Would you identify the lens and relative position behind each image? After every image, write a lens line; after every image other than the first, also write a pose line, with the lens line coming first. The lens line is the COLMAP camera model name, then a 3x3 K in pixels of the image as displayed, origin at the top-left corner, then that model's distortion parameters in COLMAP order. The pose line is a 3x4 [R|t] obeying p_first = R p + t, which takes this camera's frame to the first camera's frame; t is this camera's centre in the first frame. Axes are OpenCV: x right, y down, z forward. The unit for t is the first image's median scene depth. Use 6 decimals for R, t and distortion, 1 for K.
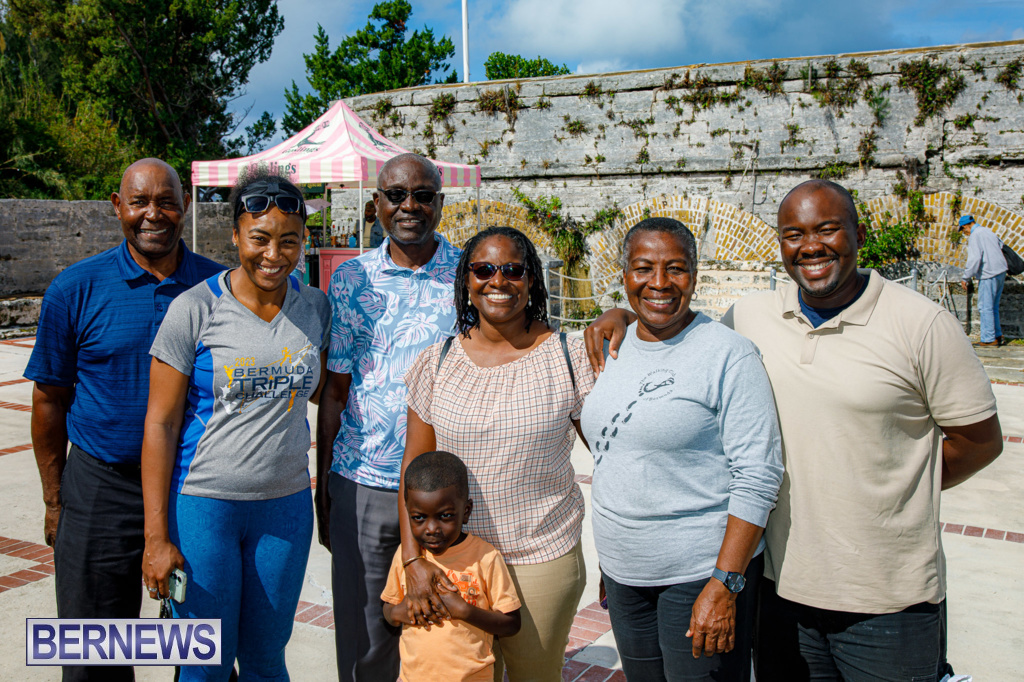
lens RADIAL K [[1055.6, 0, 513.3], [0, 1055.6, 332.8], [0, 0, 1]] dist [0.012460, 0.000000]
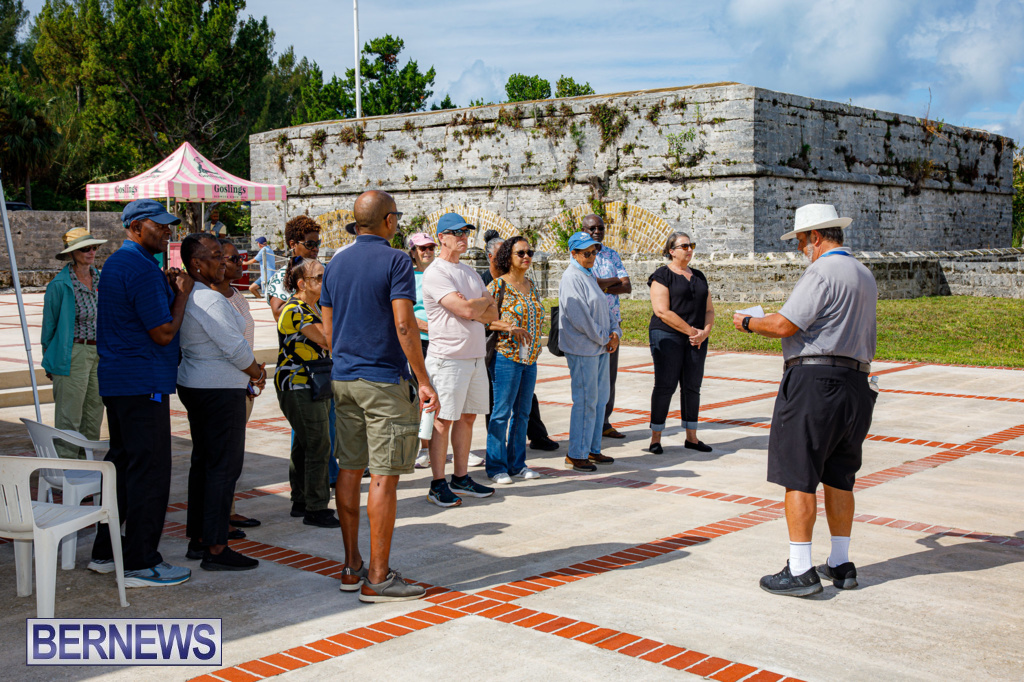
lens RADIAL K [[1228.8, 0, 510.9], [0, 1228.8, 346.2], [0, 0, 1]] dist [0.069238, 0.000000]
pose [[0.980872, 0.013648, -0.194174, 0.533113], [-0.017343, 0.999699, -0.017339, 0.074309], [0.193879, 0.020375, 0.980814, -0.512100]]
